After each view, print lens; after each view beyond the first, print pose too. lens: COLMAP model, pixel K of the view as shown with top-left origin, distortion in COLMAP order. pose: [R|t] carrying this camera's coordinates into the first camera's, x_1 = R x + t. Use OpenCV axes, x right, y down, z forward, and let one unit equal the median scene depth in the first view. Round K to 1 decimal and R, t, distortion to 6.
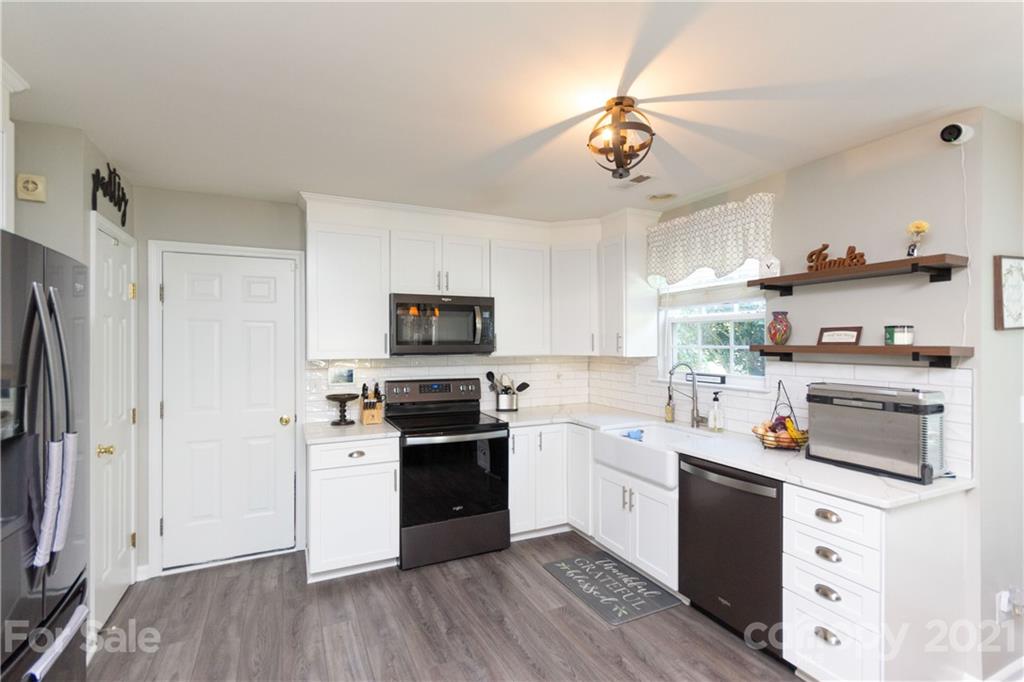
lens RADIAL K [[474.7, 0, 517.2], [0, 474.7, 335.6], [0, 0, 1]] dist [0.001128, 0.001568]
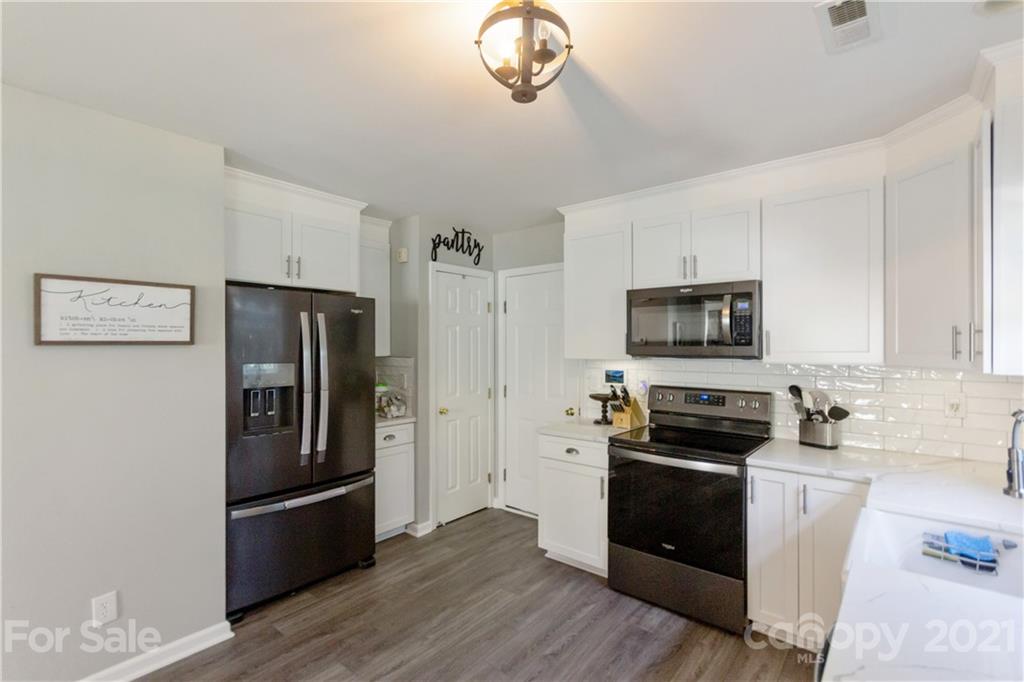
lens RADIAL K [[474.7, 0, 512.9], [0, 474.7, 343.9], [0, 0, 1]] dist [0.001128, 0.001568]
pose [[0.410660, 0.001145, -0.911788, 0.479822], [0.013317, 0.999885, 0.007254, 0.006419], [0.911691, -0.015121, 0.410598, 0.407503]]
